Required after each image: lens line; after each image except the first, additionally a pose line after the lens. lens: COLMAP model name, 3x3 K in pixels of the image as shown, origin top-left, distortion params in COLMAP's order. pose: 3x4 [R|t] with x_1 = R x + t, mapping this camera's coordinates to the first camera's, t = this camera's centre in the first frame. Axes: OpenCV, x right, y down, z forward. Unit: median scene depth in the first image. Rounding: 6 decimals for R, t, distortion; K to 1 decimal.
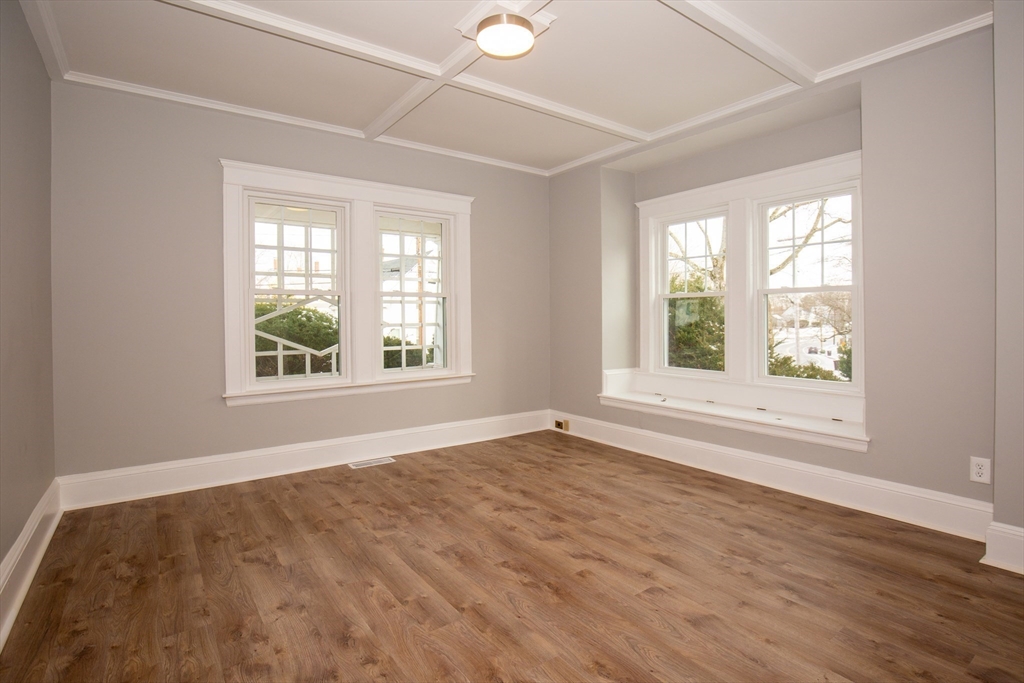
lens RADIAL K [[487.9, 0, 541.6], [0, 487.9, 319.1], [0, 0, 1]] dist [-0.014922, 0.001296]
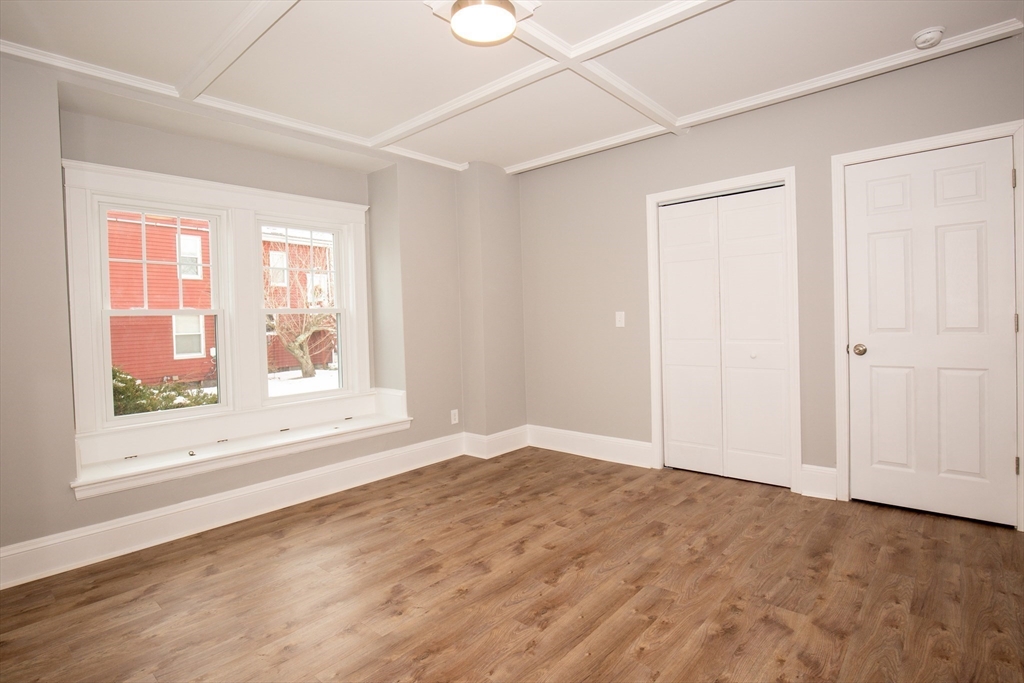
lens RADIAL K [[487.9, 0, 514.9], [0, 487.9, 323.8], [0, 0, 1]] dist [-0.014922, 0.001296]
pose [[-0.137737, 0.003658, 0.990462, -0.943958], [0.032138, 0.999483, 0.000778, -0.023763], [-0.989947, 0.031939, -0.137783, 1.070115]]
